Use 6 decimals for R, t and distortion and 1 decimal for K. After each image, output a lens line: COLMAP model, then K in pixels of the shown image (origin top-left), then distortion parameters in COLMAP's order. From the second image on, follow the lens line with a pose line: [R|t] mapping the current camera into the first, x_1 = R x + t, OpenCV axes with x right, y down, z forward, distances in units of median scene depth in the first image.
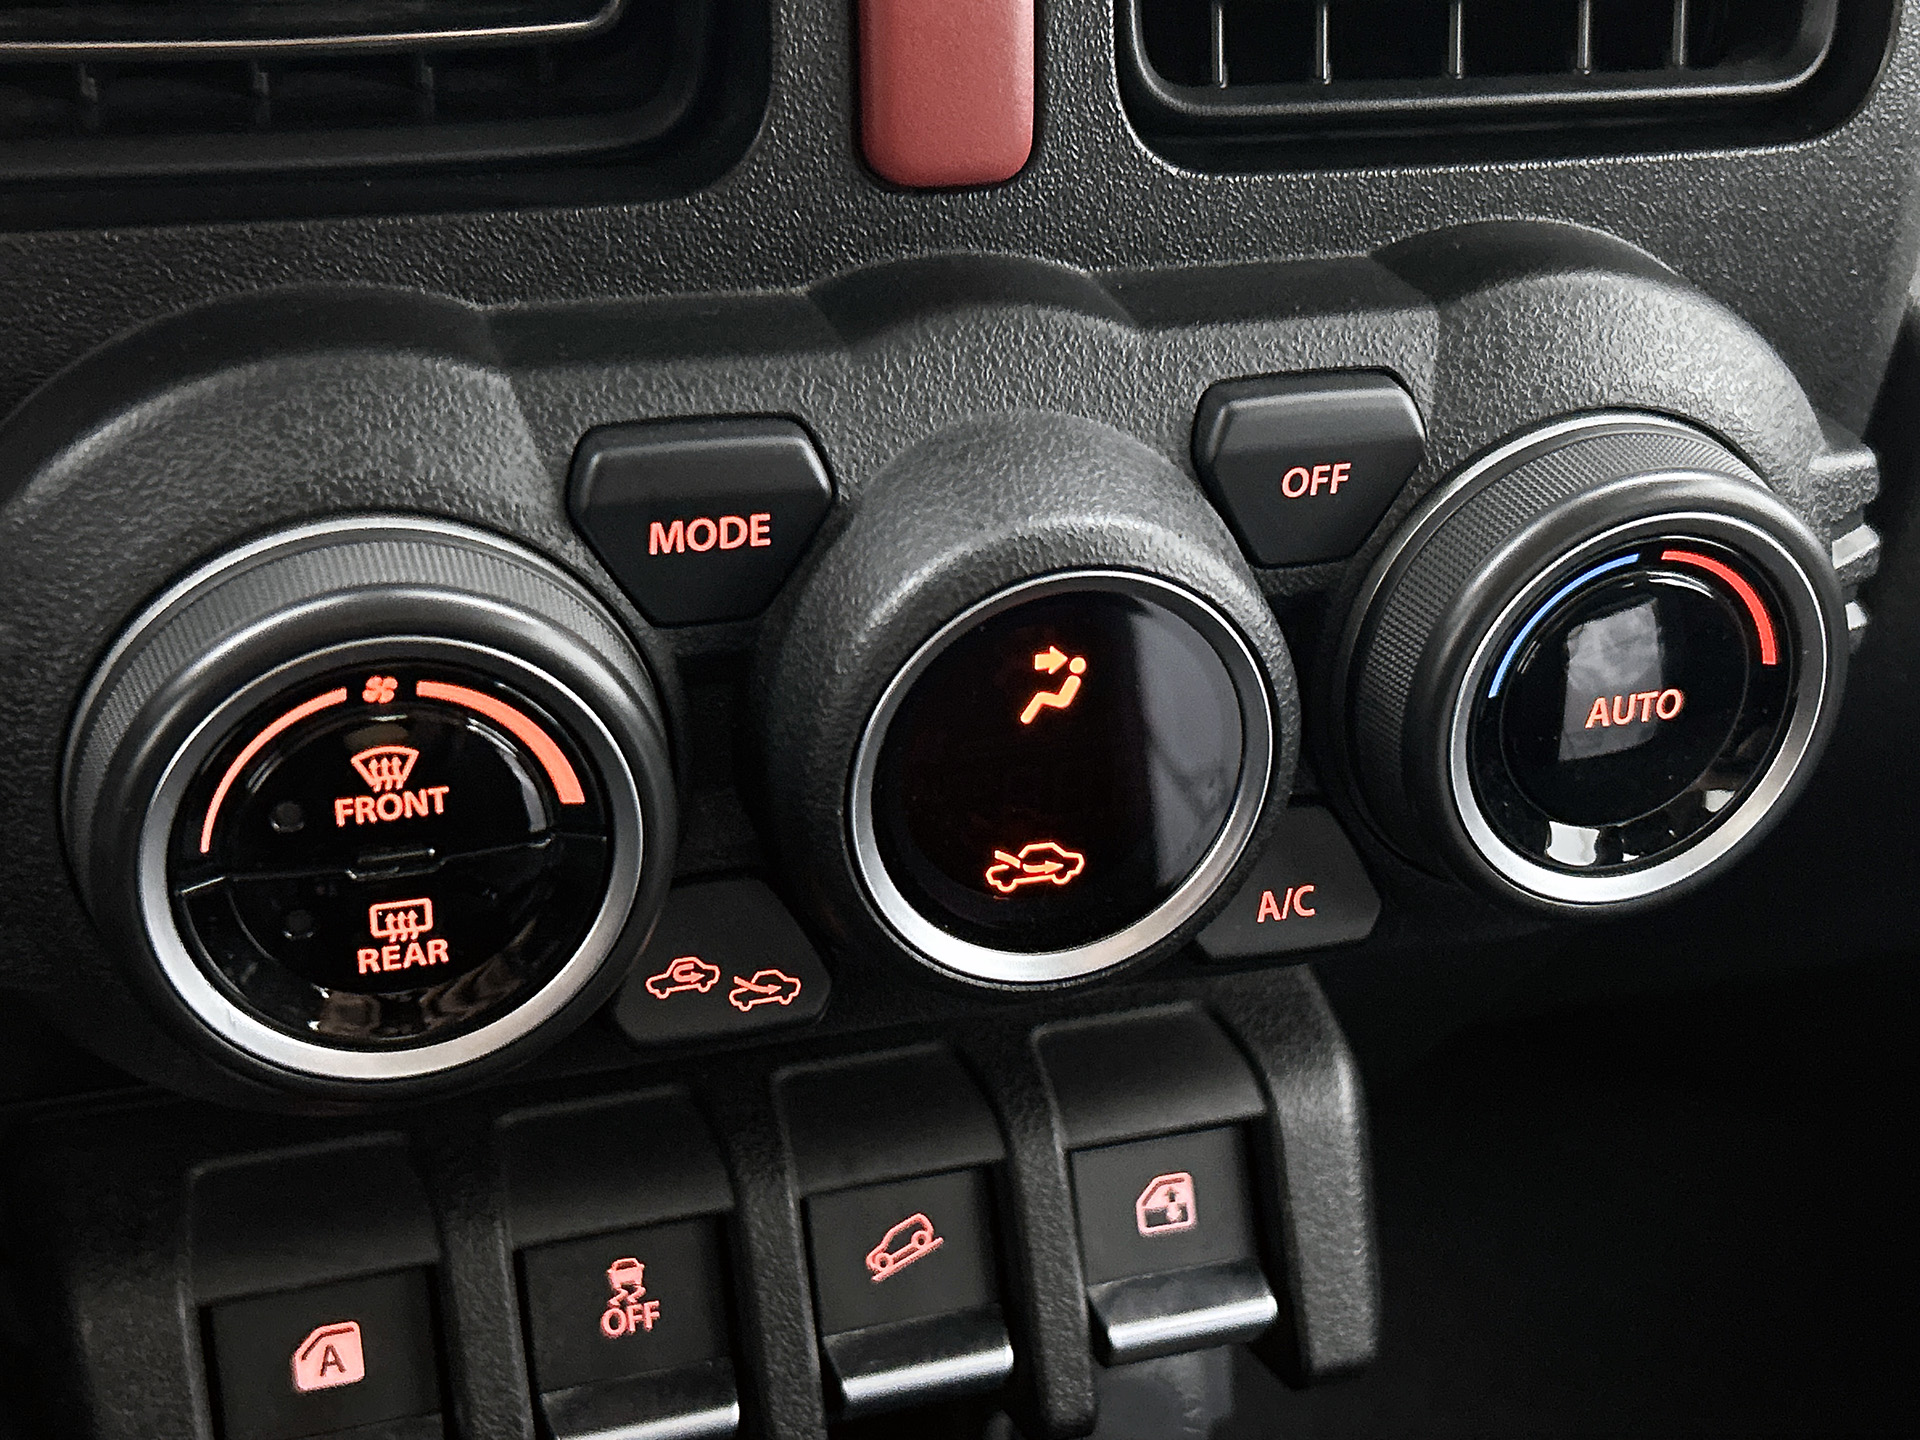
lens RADIAL K [[2477.7, 0, 960.0], [0, 2477.7, 720.0], [0, 0, 1]] dist [0.113787, -0.043959]
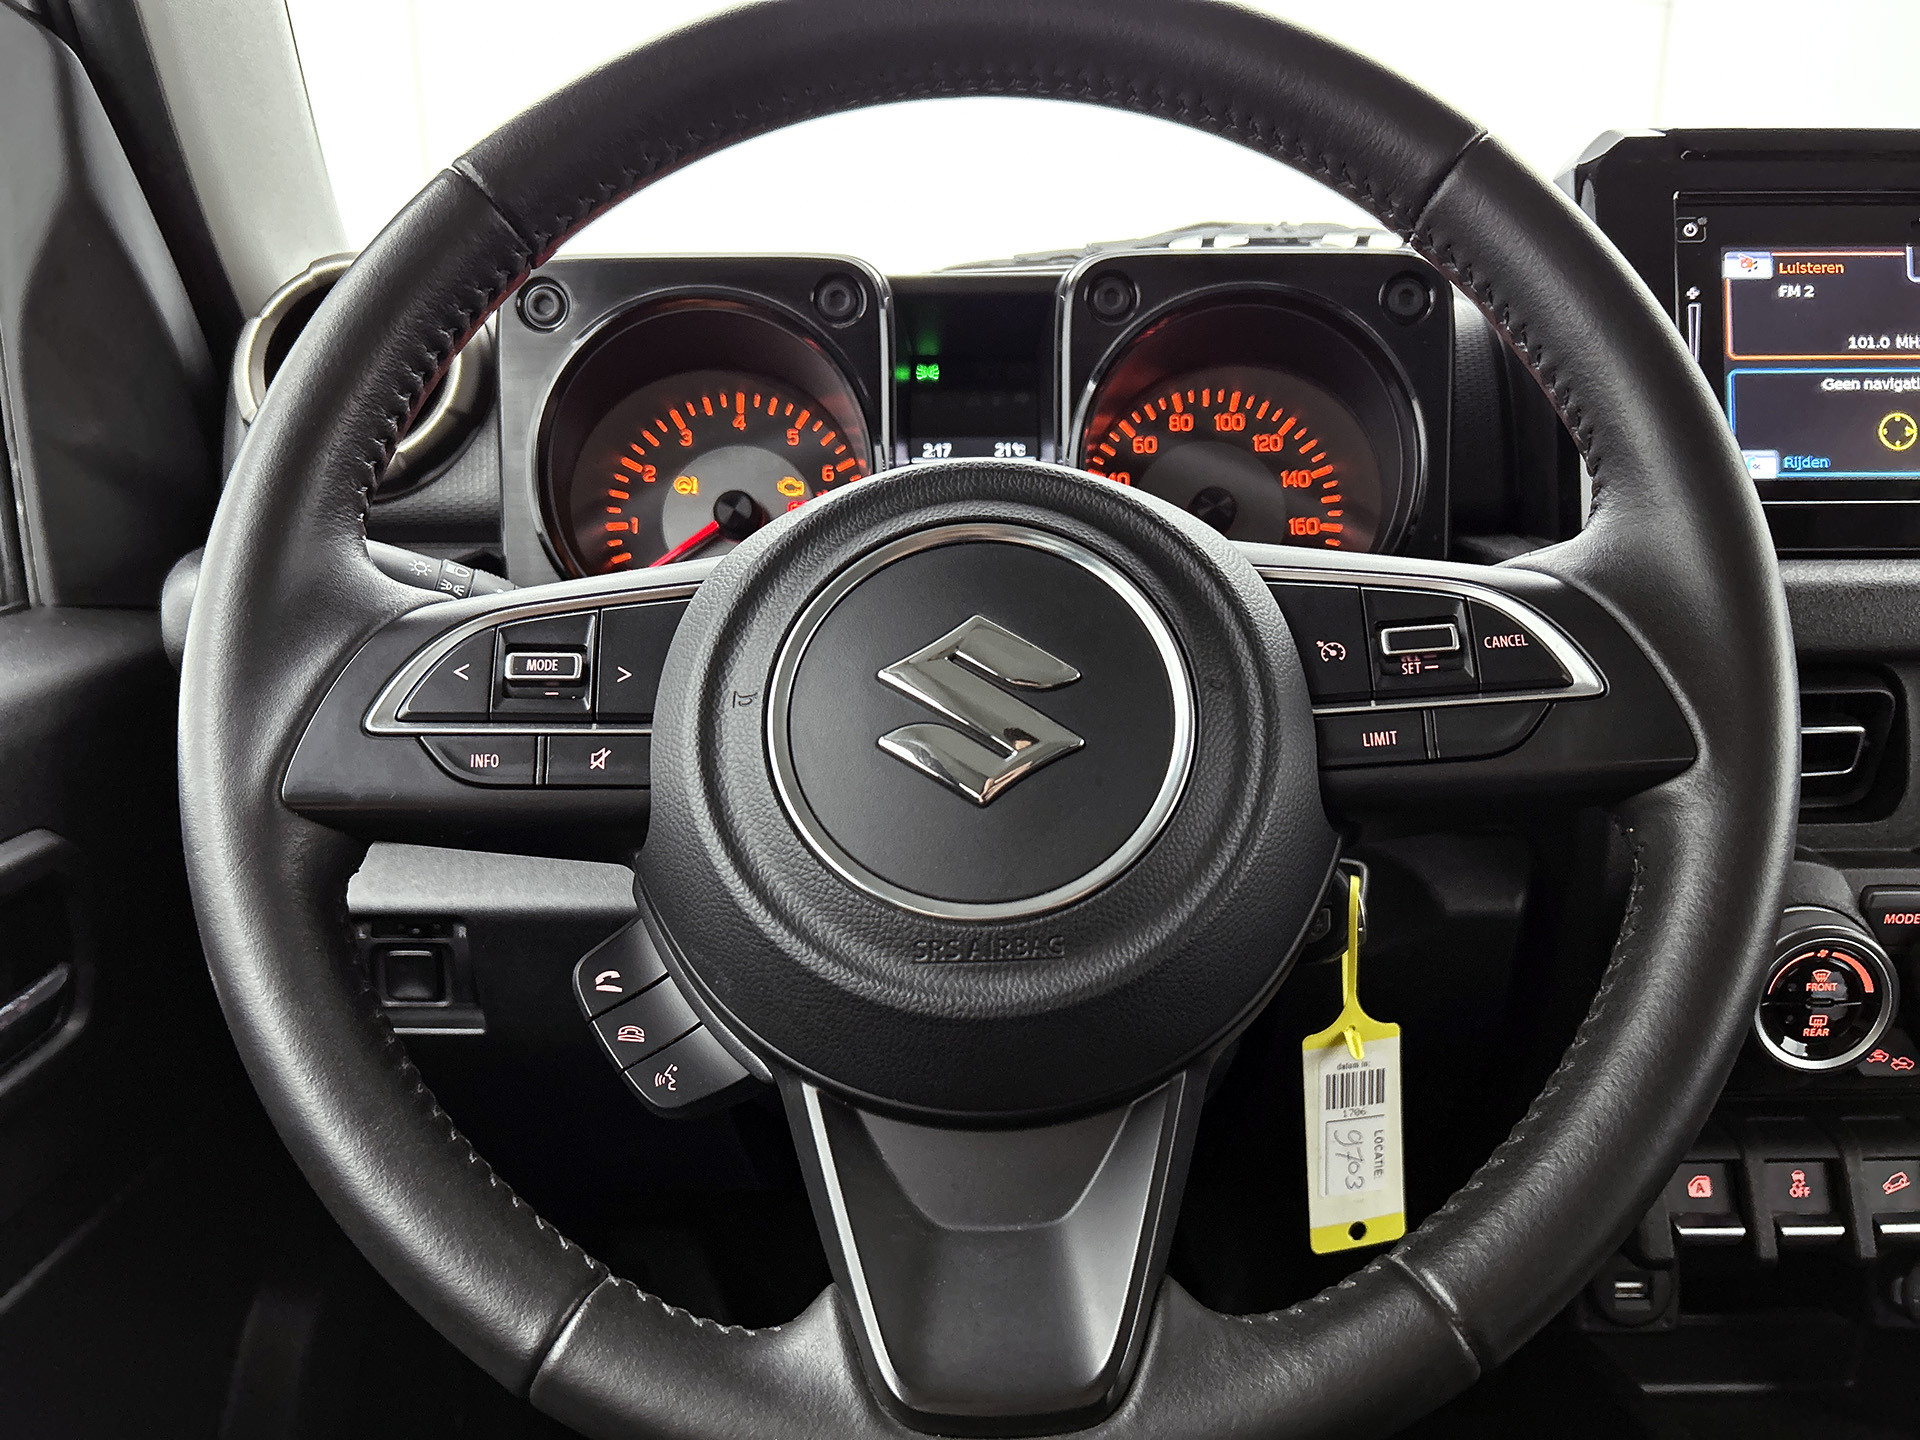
lens RADIAL K [[1447.7, 0, 960.0], [0, 1447.7, 720.0], [0, 0, 1]] dist [0.006861, -0.030368]
pose [[0.945584, 0.028758, -0.324104, -0.531756], [-0.106016, 0.968961, -0.223328, 0.185914], [0.307622, 0.245536, 0.919283, -0.997698]]
